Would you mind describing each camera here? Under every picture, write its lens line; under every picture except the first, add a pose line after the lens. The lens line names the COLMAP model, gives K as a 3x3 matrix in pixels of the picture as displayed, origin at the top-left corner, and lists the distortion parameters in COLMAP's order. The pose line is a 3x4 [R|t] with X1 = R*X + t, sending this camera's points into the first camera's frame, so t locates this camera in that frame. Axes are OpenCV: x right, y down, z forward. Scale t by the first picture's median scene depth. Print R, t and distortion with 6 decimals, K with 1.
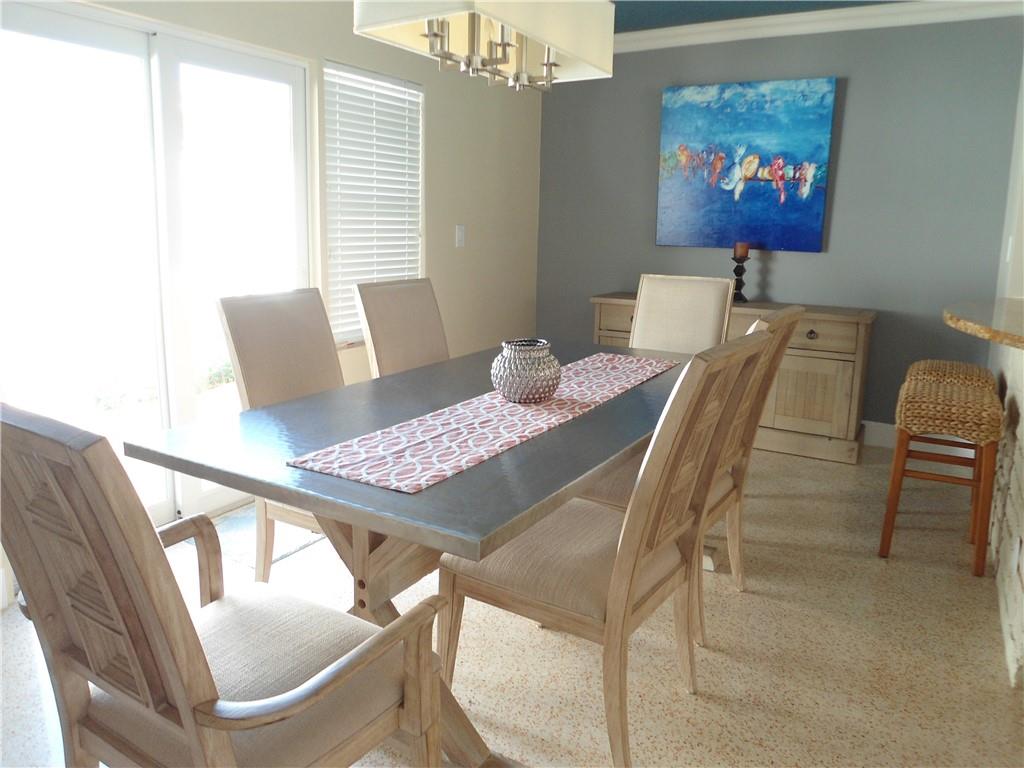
lens RADIAL K [[750.2, 0, 507.9], [0, 750.2, 381.8], [0, 0, 1]] dist [-0.019734, -0.017365]
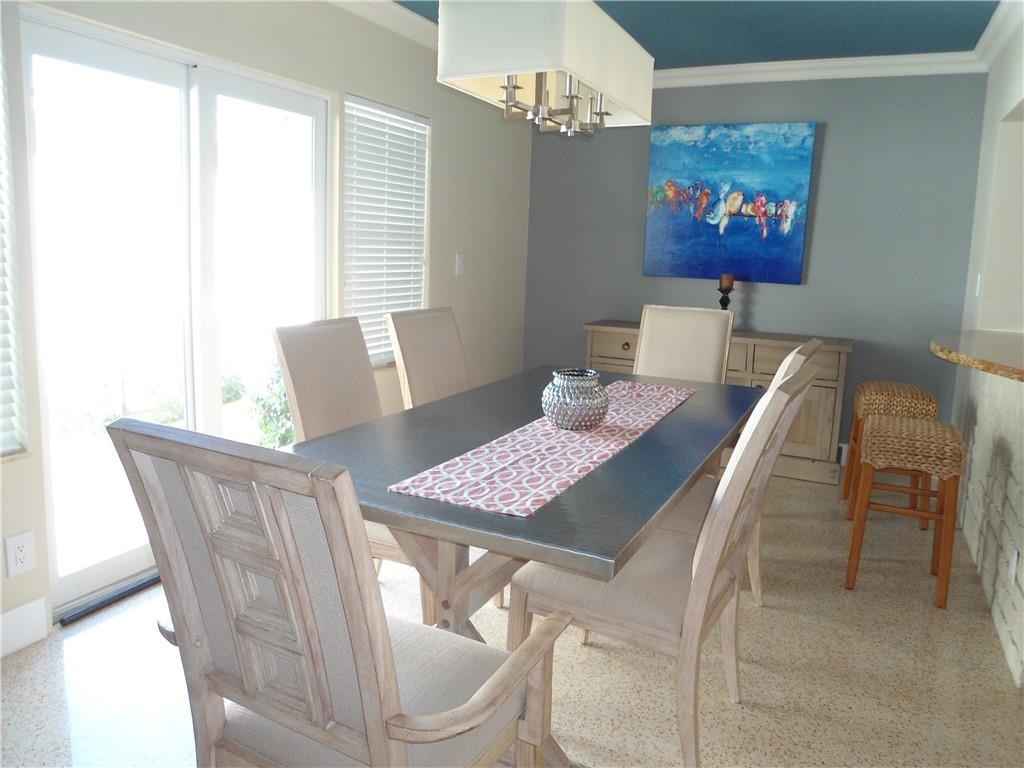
lens RADIAL K [[750.2, 0, 514.8], [0, 750.2, 381.4], [0, 0, 1]] dist [-0.019734, -0.017365]
pose [[0.996787, 0.003138, 0.080034, -0.130842], [-0.000739, 0.999550, -0.029986, -0.007278], [-0.080093, 0.029831, 0.996341, -0.040908]]
